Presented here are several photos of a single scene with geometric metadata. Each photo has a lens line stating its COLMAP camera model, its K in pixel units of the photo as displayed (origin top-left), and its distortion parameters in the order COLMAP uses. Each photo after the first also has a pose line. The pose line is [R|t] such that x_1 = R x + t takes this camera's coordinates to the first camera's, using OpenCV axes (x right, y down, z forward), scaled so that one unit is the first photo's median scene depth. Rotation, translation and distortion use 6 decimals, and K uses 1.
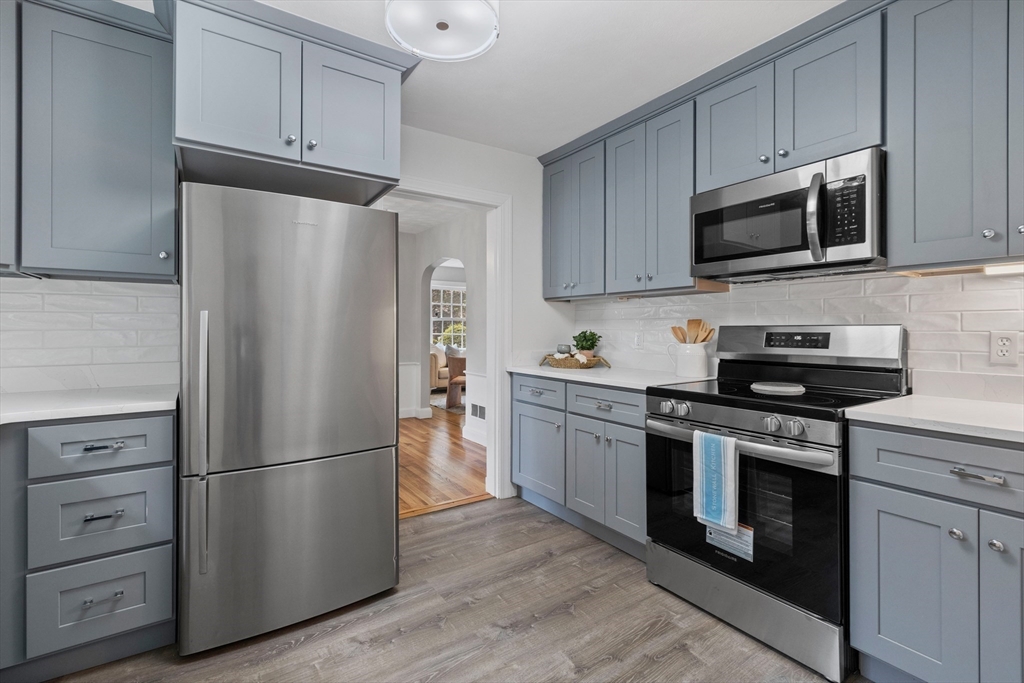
lens RADIAL K [[443.6, 0, 499.4], [0, 443.6, 334.3], [0, 0, 1]] dist [0.001050, -0.000277]
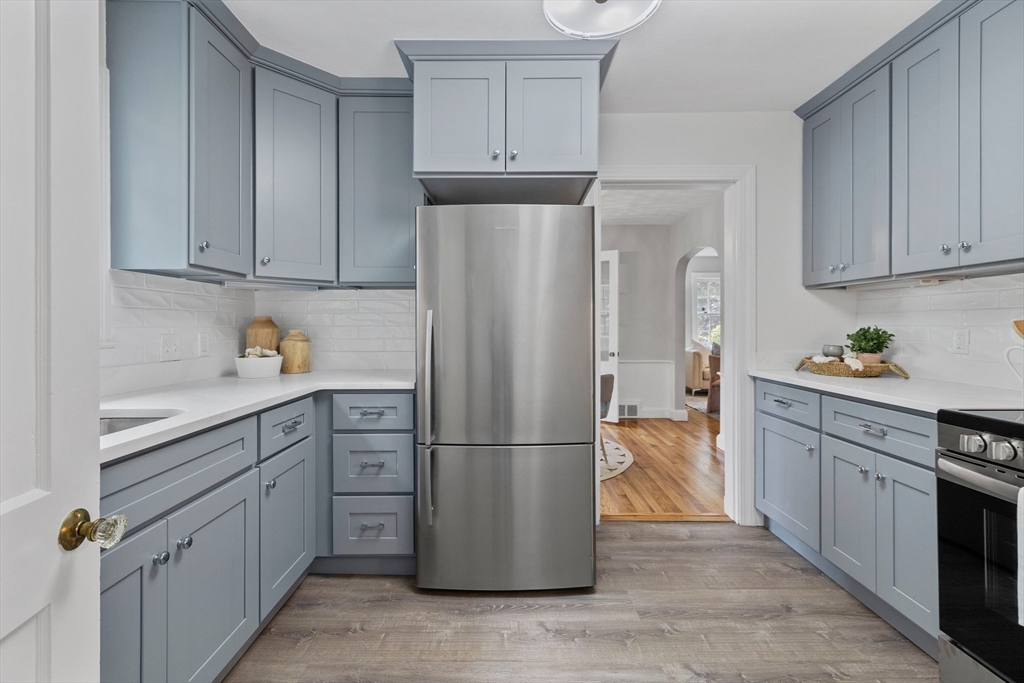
lens RADIAL K [[444.6, 0, 512.7], [0, 444.6, 331.6], [0, 0, 1]] dist [0.001836, 0.000093]
pose [[0.841263, 0.006375, -0.540588, 0.141771], [-0.005440, 0.999980, 0.003326, 0.000867], [0.540598, 0.000143, 0.841281, 0.072405]]
